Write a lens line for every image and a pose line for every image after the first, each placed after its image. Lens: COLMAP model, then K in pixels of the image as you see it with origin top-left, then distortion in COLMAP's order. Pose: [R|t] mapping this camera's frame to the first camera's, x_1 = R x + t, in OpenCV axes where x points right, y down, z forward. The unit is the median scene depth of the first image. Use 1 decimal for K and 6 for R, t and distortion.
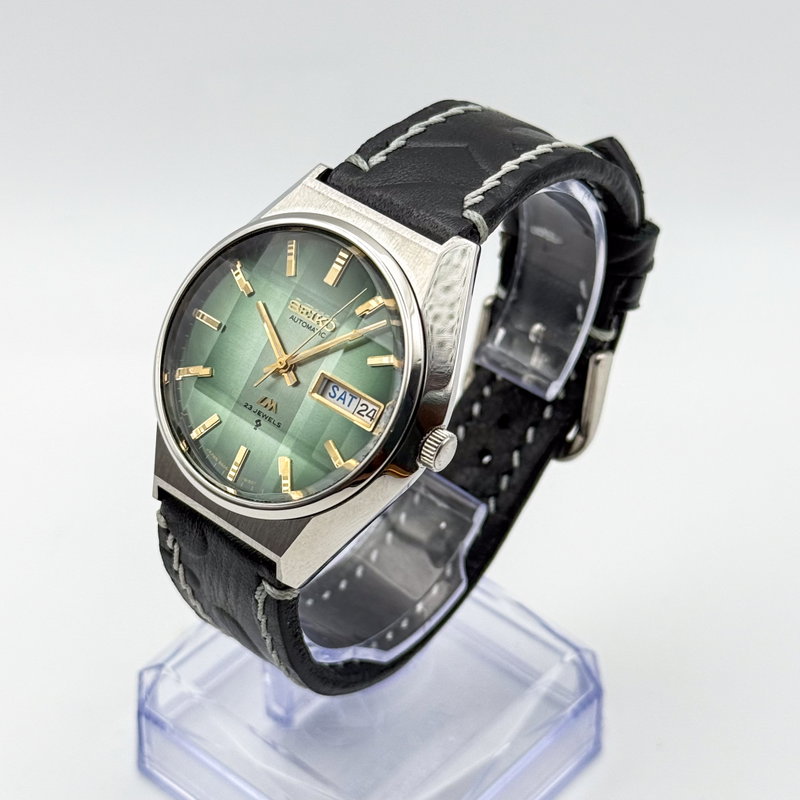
lens RADIAL K [[1868.9, 0, 402.0], [0, 1868.9, 497.5], [0, 0, 1]] dist [-0.005382, 0.894996]
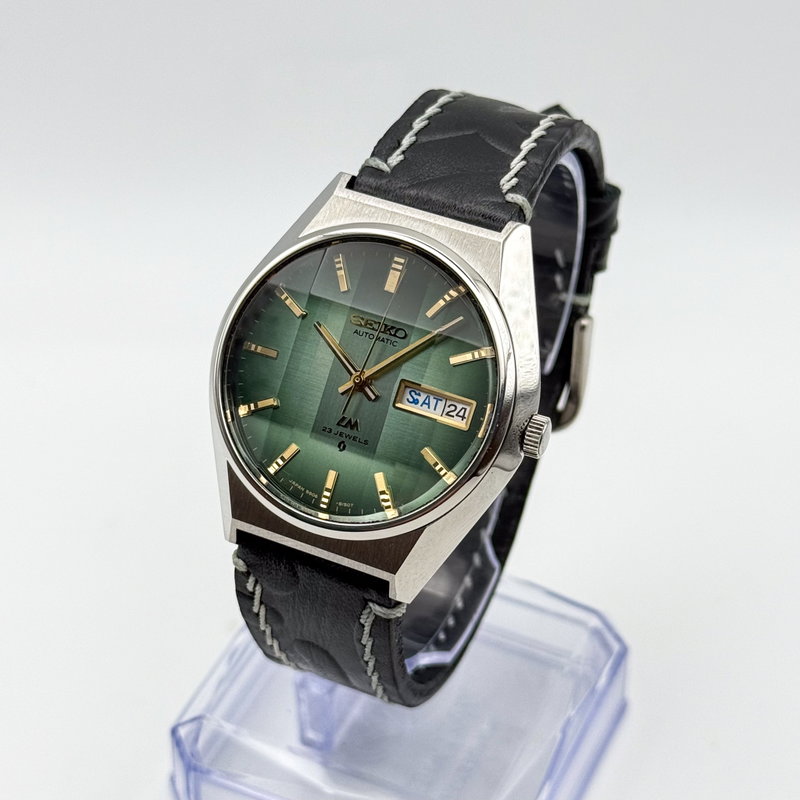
lens RADIAL K [[1868.9, 0, 402.0], [0, 1868.9, 497.5], [0, 0, 1]] dist [-0.005382, 0.894996]
pose [[0.962098, -0.192446, 0.193215, -0.235478], [0.191867, 0.981177, 0.021886, -0.027462], [-0.193790, 0.016015, 0.980912, 0.038328]]
